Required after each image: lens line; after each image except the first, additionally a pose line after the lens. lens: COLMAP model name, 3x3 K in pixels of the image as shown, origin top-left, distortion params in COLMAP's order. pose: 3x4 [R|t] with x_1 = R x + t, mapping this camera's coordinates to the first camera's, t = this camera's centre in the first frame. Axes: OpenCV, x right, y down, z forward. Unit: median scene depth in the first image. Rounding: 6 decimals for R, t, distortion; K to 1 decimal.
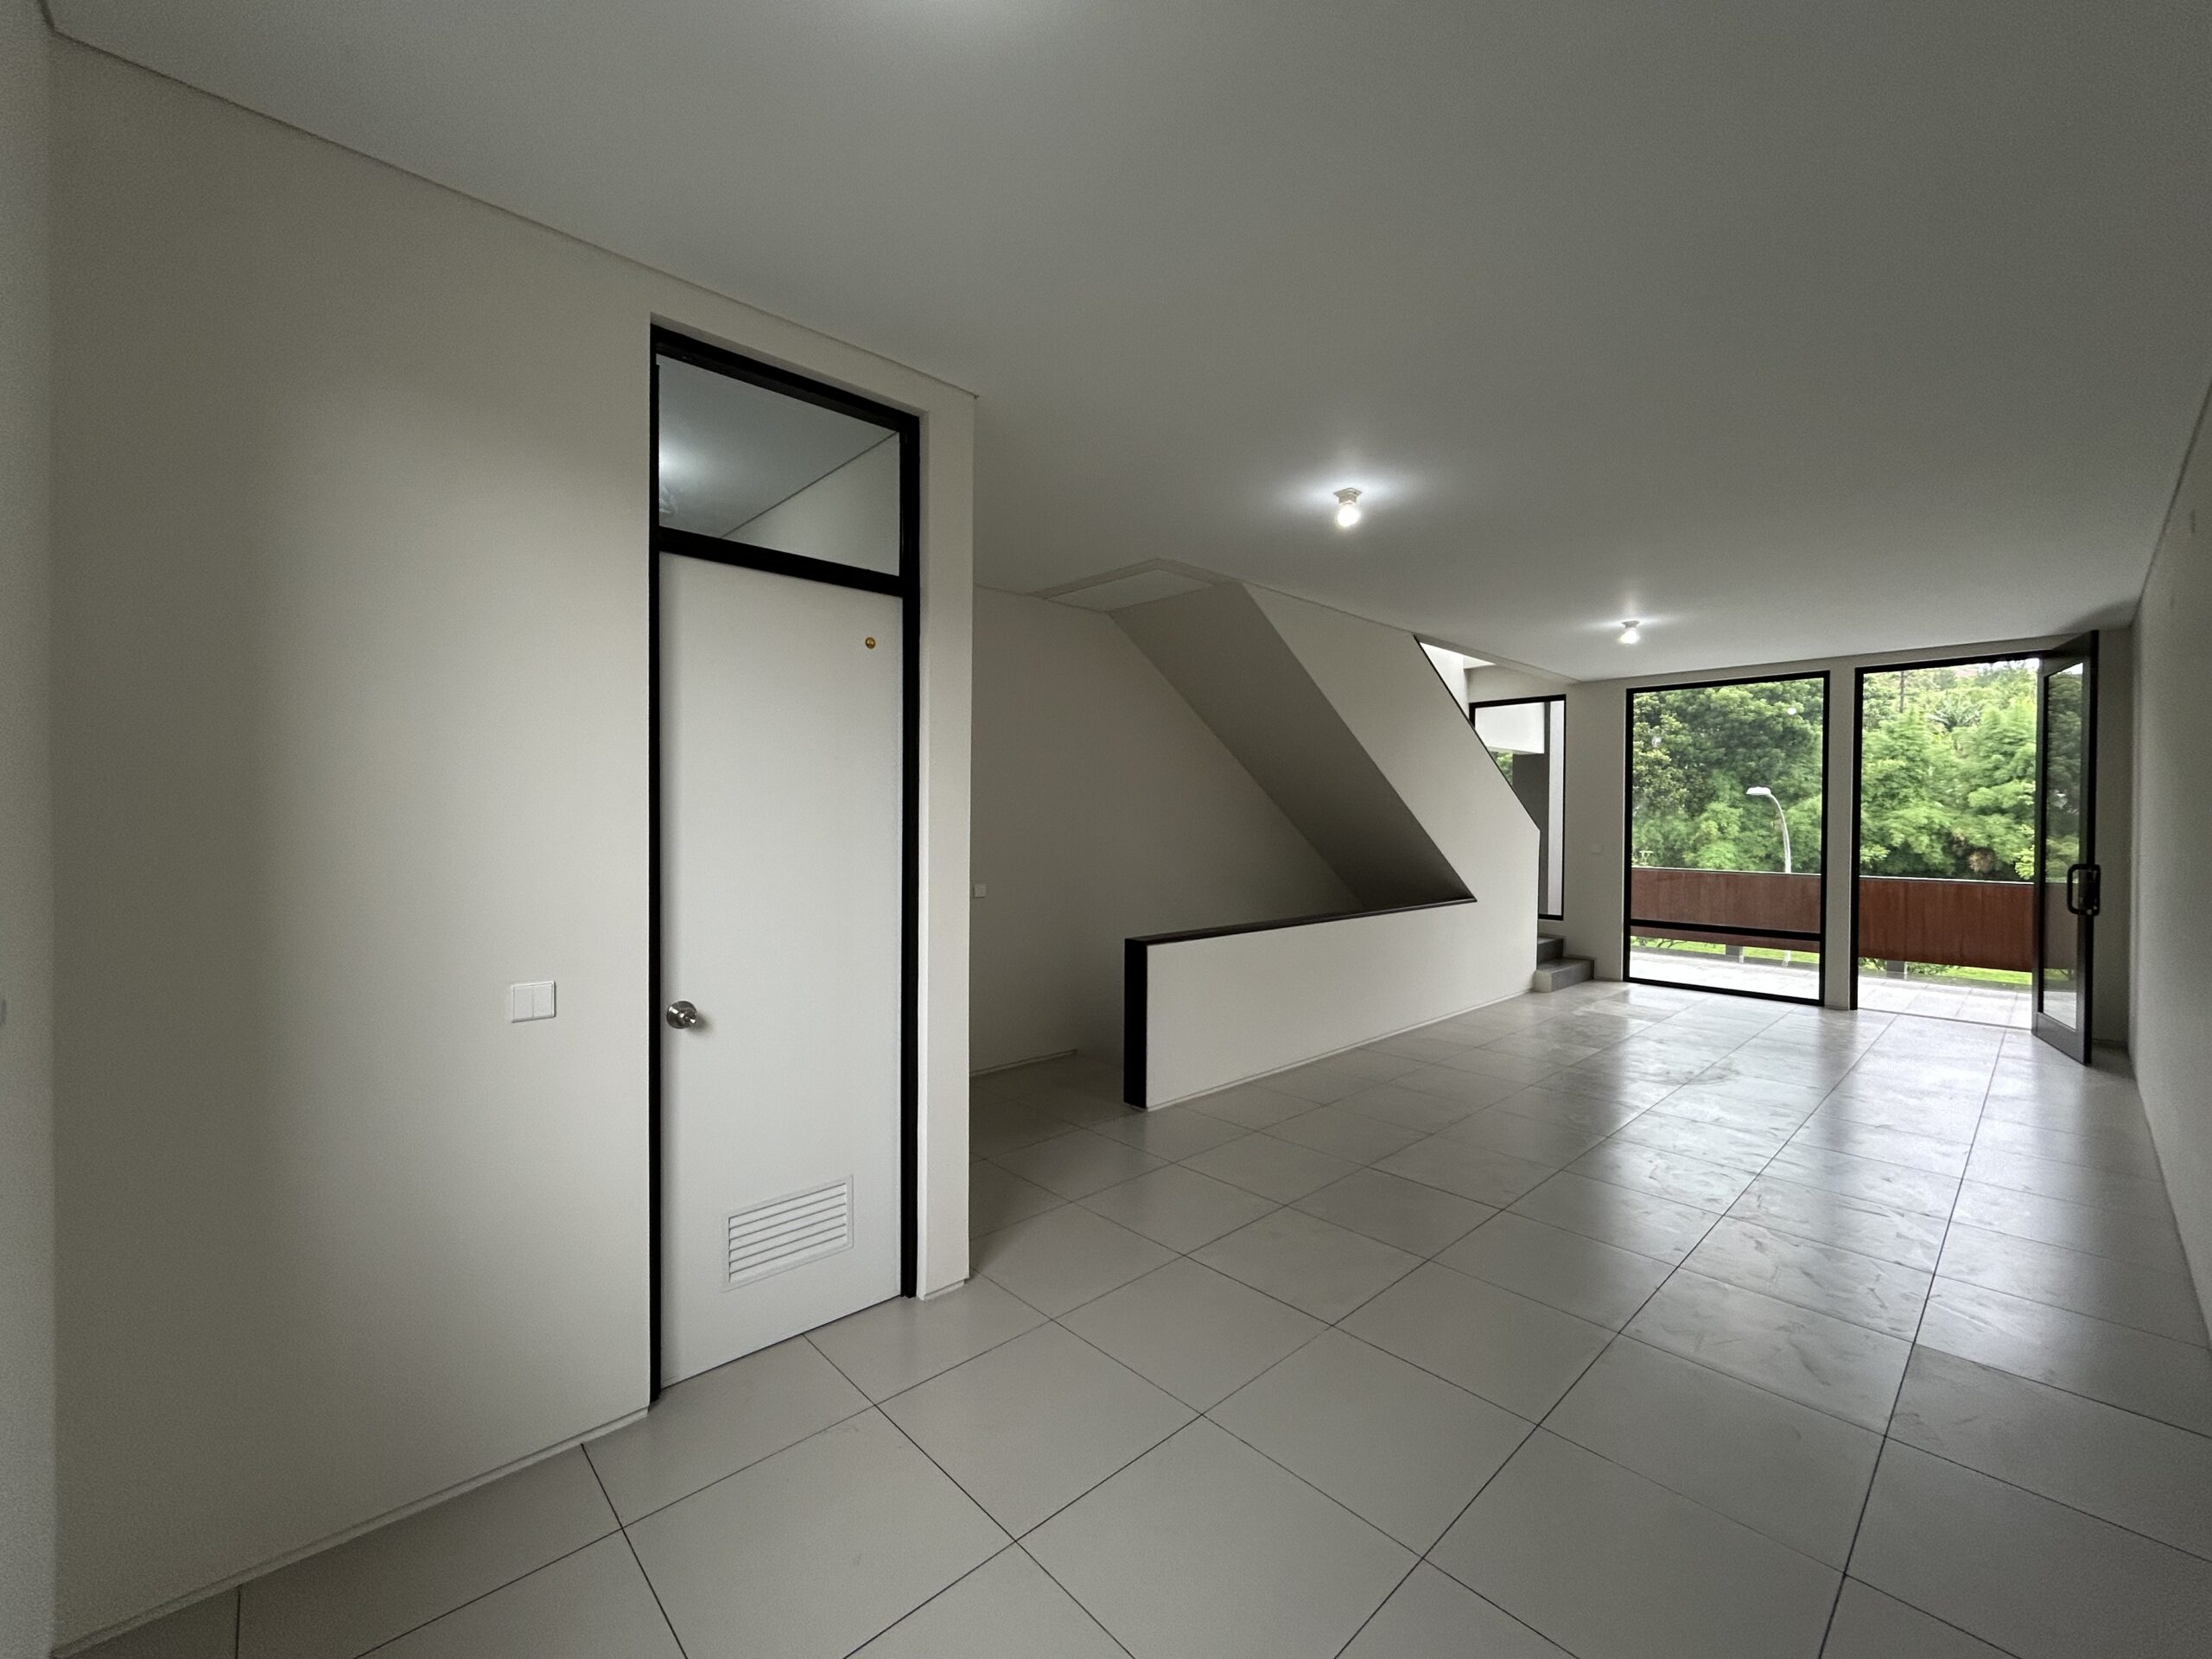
lens RADIAL K [[897.8, 0, 1091.1], [0, 897.8, 821.1], [0, 0, 1]] dist [0.002311, 0.000689]
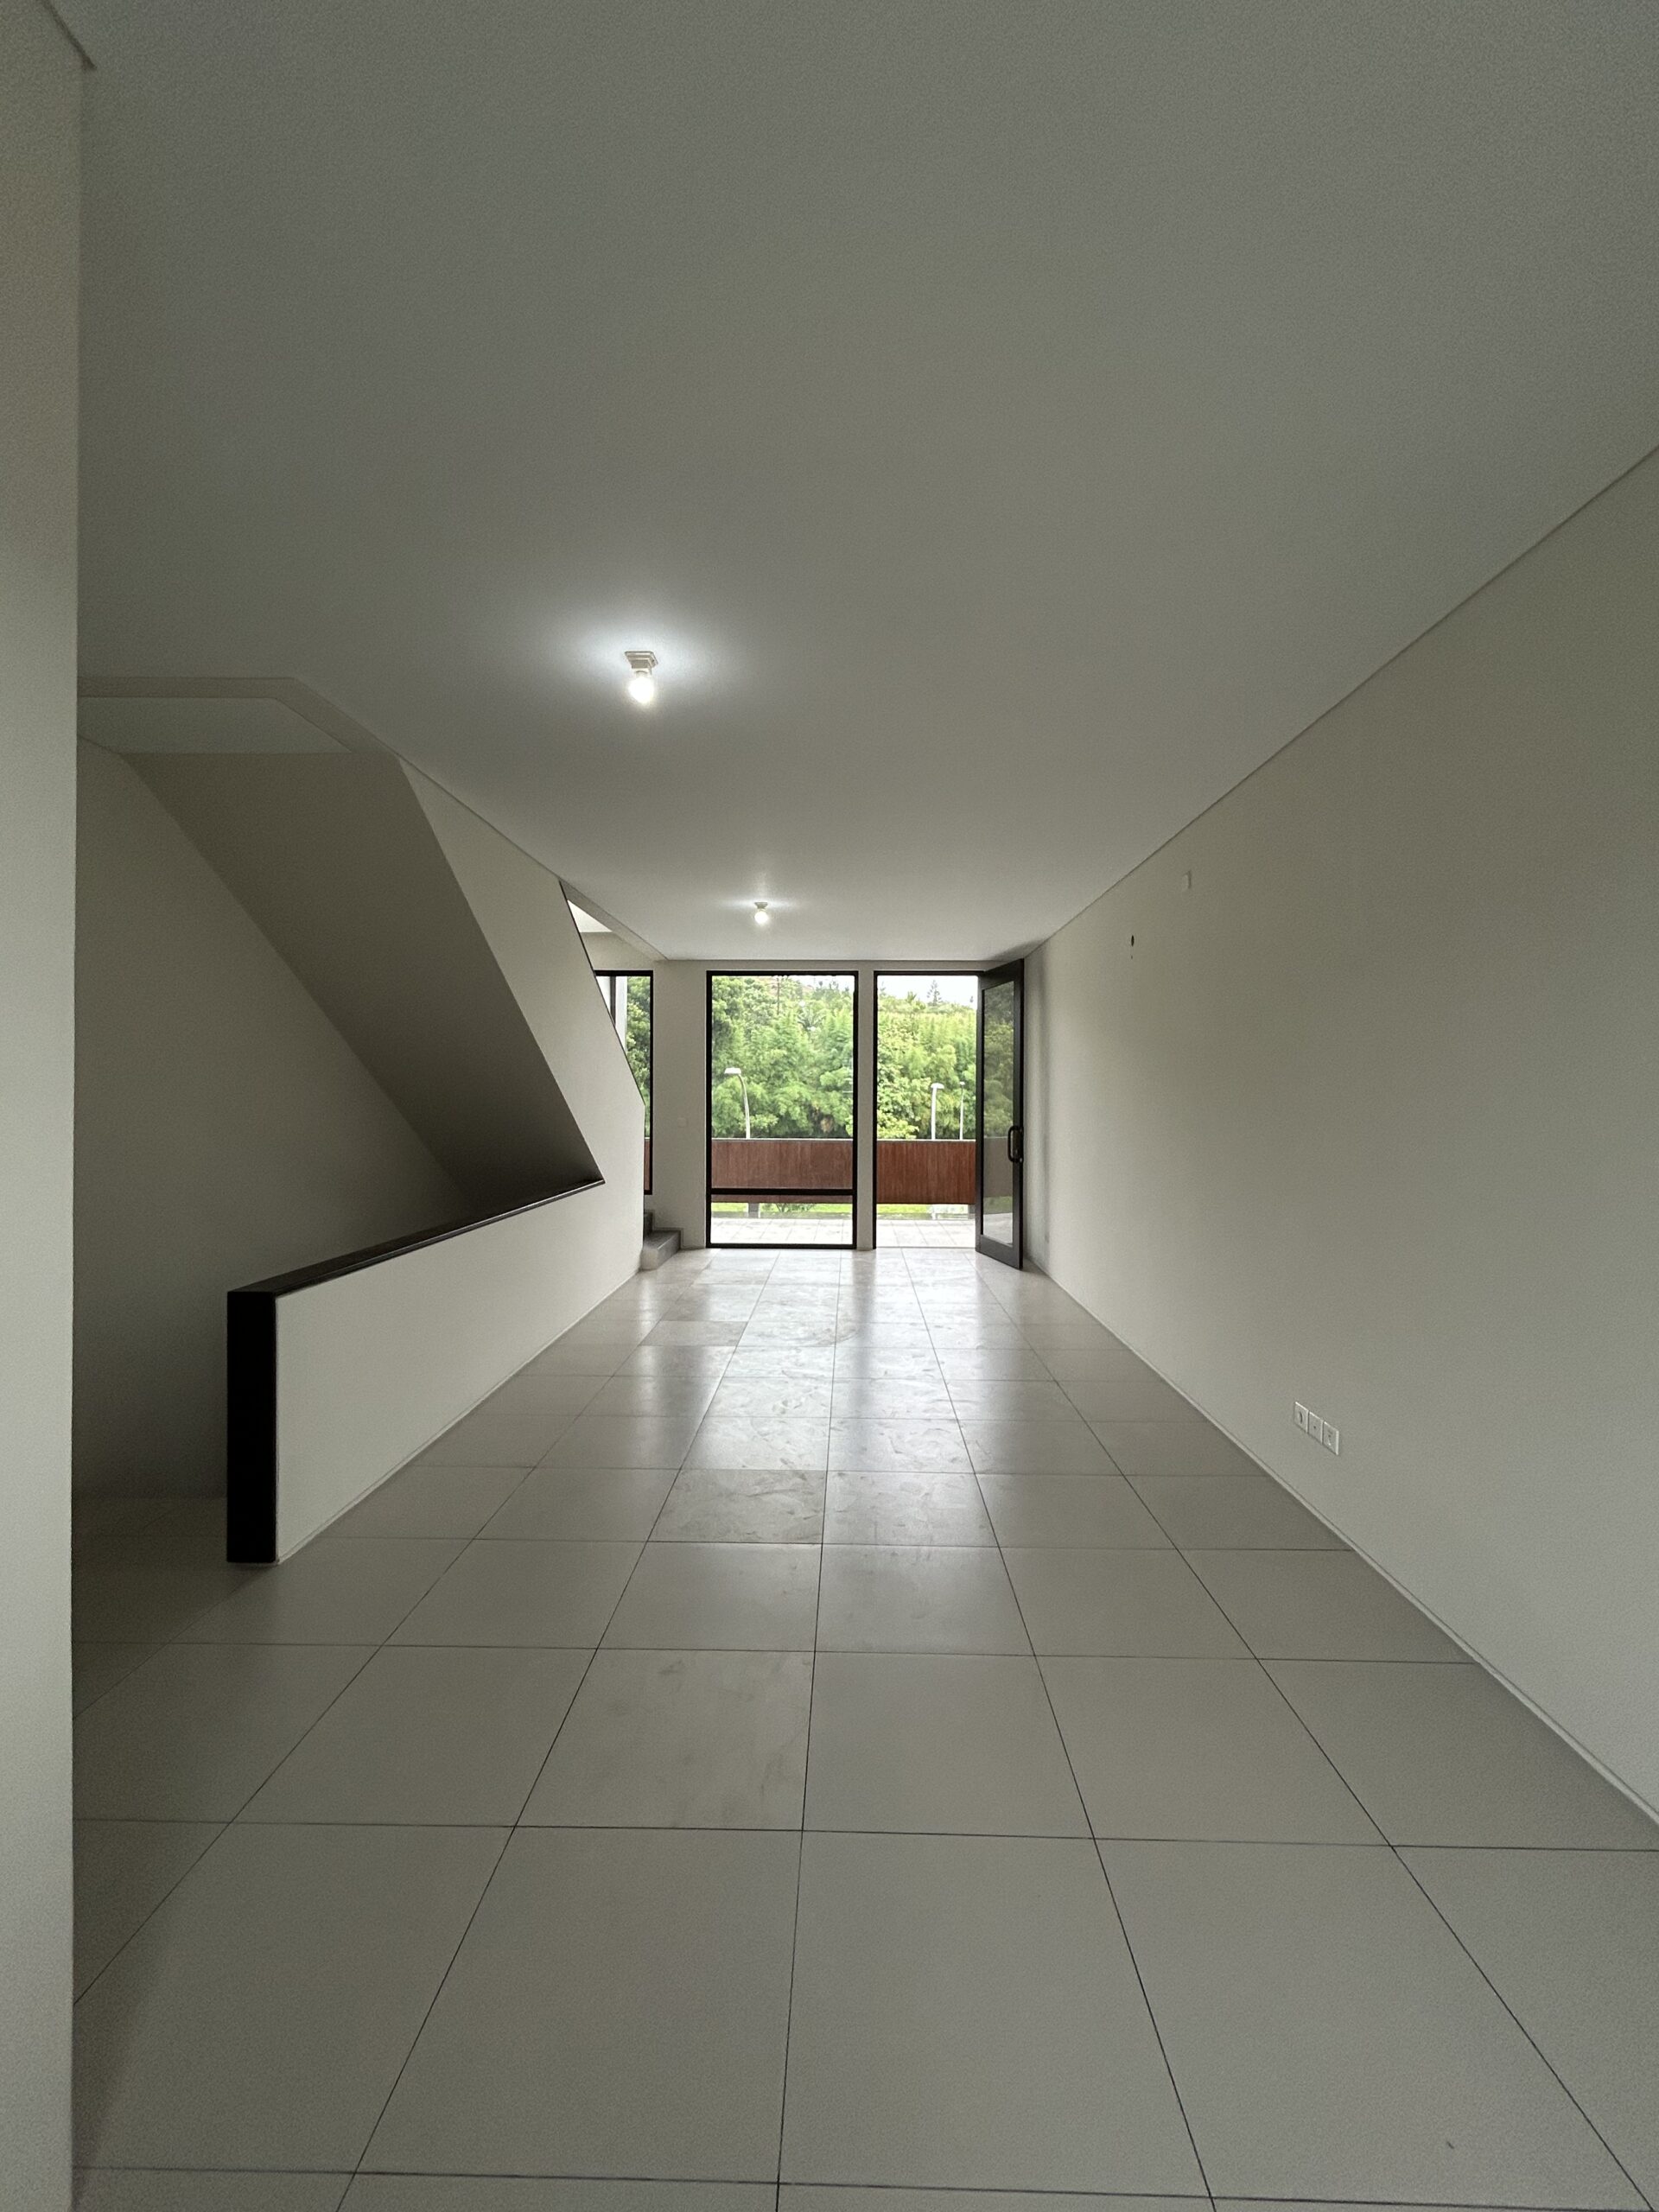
lens RADIAL K [[897.8, 0, 825.7], [0, 897.8, 1091.6], [0, 0, 1]] dist [0.002311, 0.000689]
pose [[0.694832, -0.000132, 0.719173, -0.068310], [0.005016, 0.999977, -0.004664, 0.000760], [-0.719155, 0.006848, 0.694816, 0.169458]]
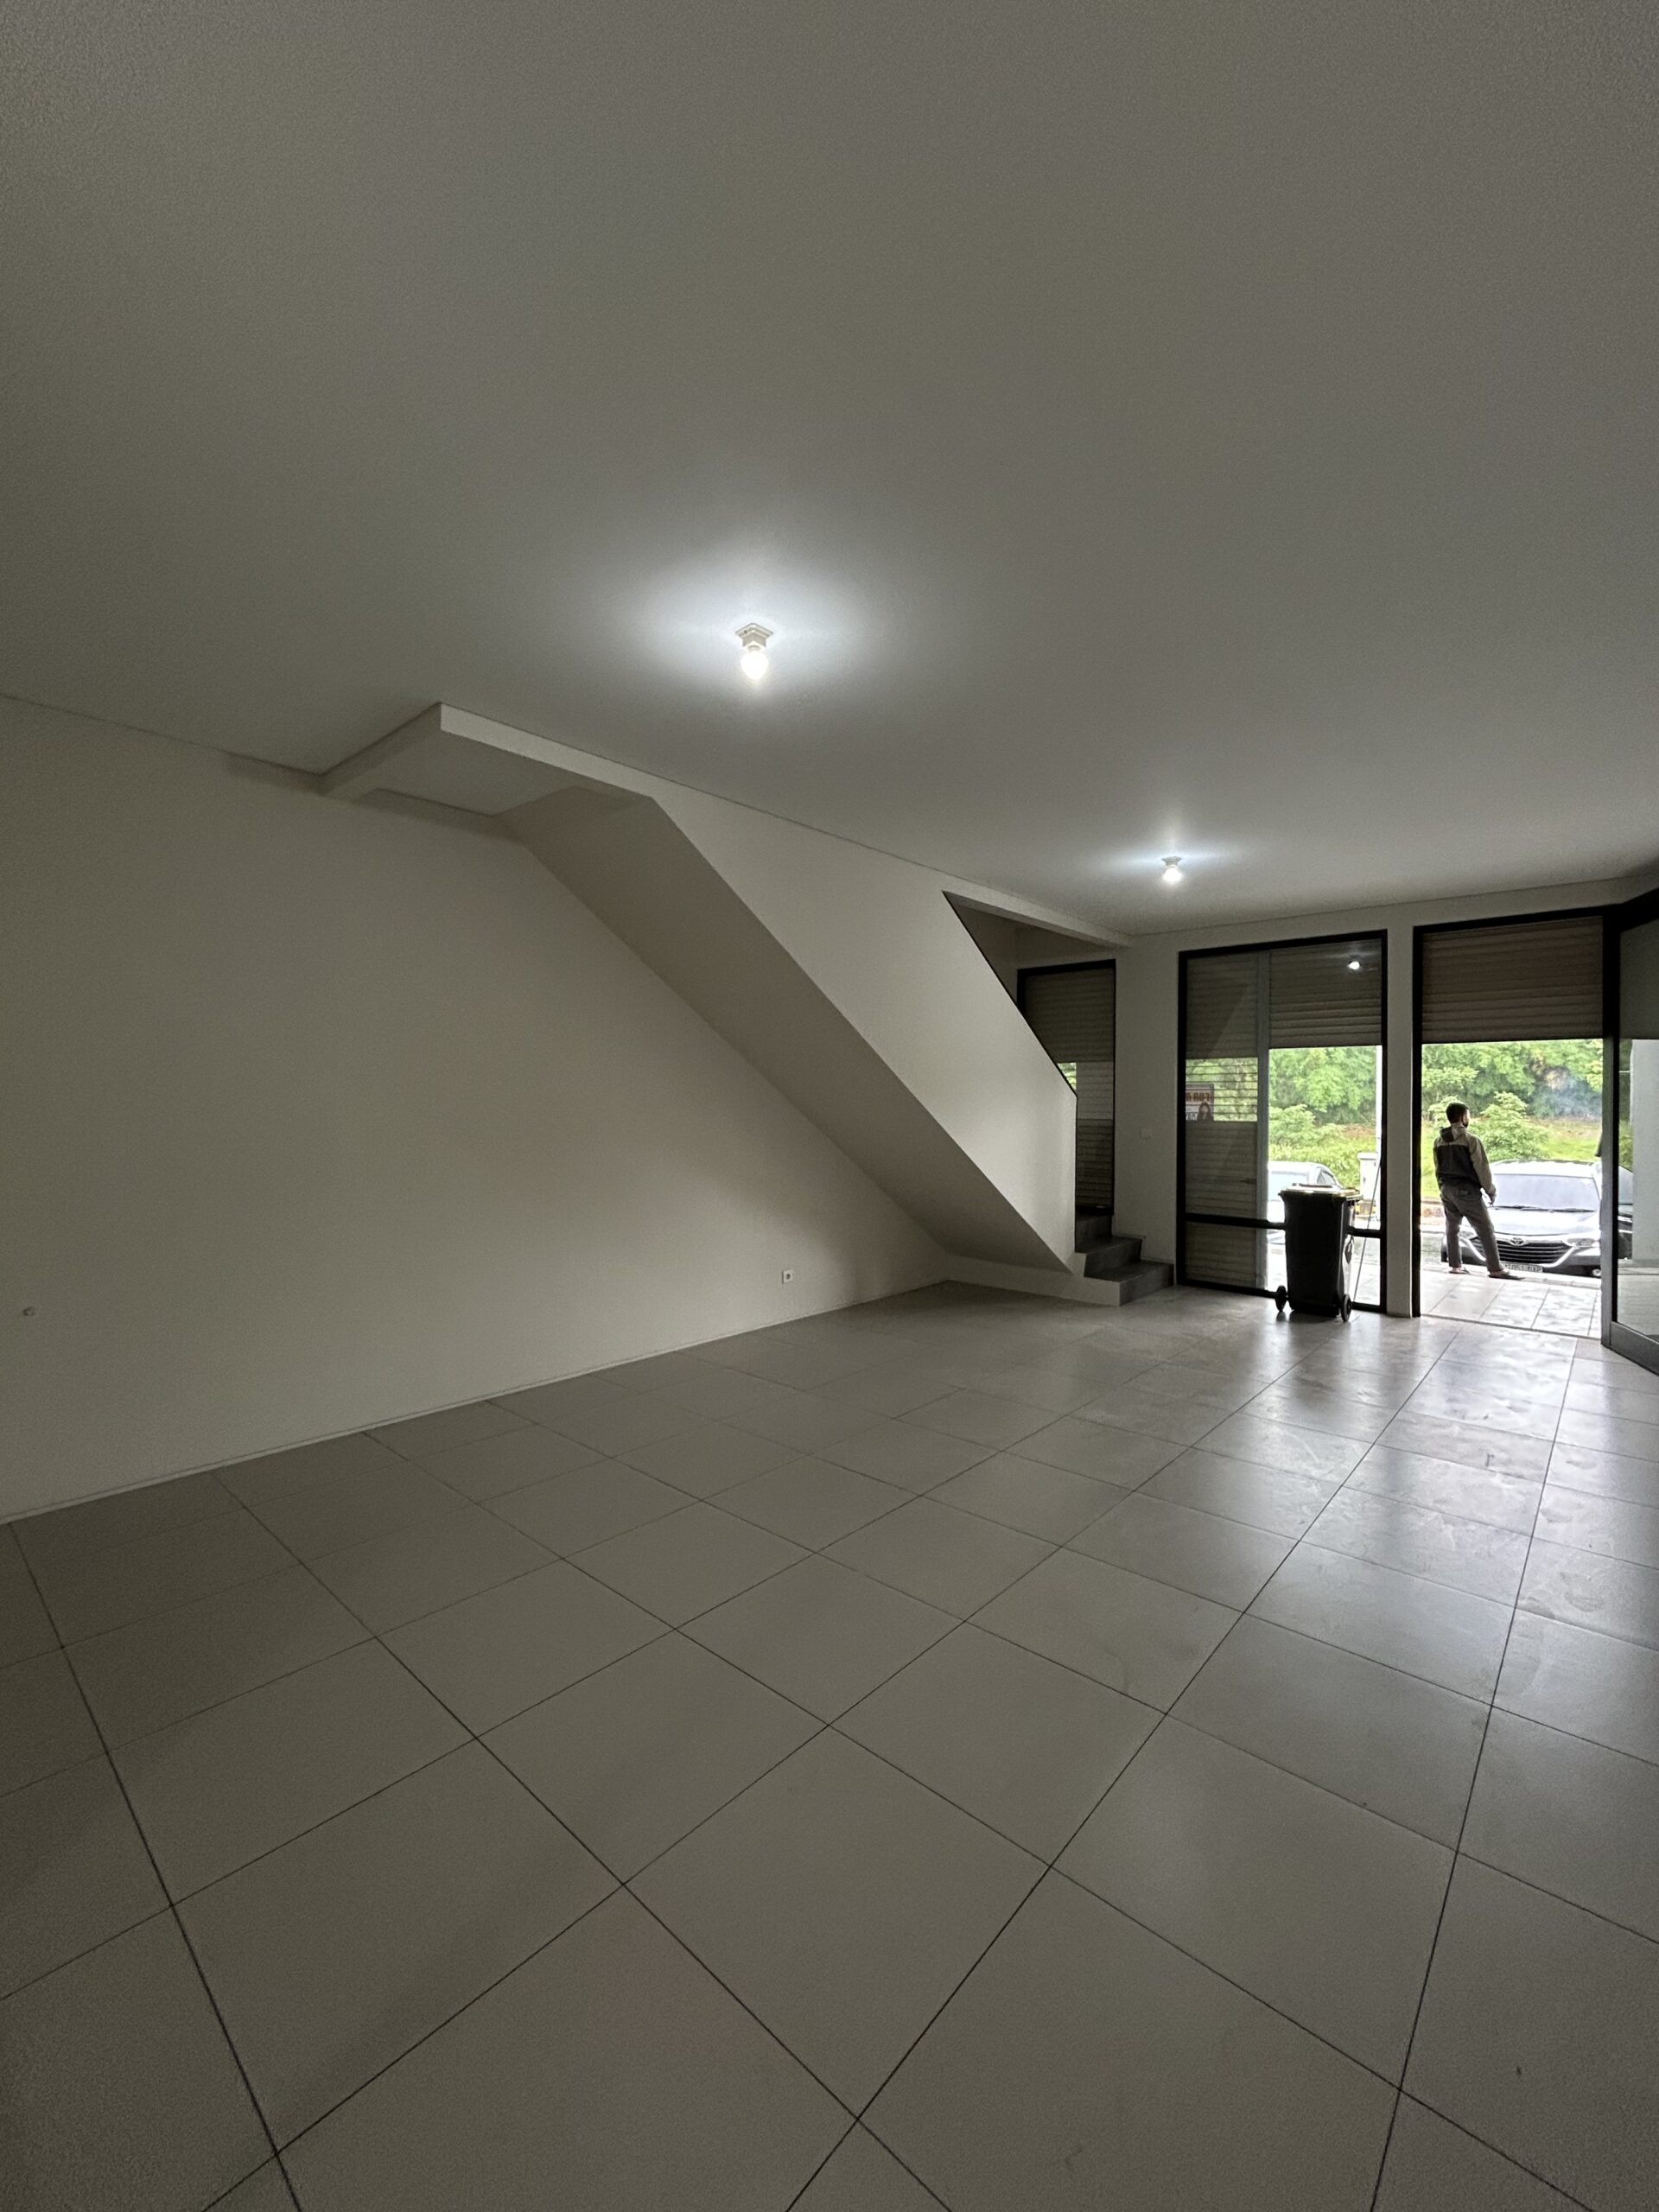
lens RADIAL K [[897.8, 0, 835.9], [0, 897.8, 1099.6], [0, 0, 1]] dist [0.002311, 0.000689]
pose [[0.994179, -0.036628, 0.101323, 0.195665], [0.031785, 0.998292, 0.049010, -0.050923], [-0.102945, -0.045504, 0.993646, 0.185399]]
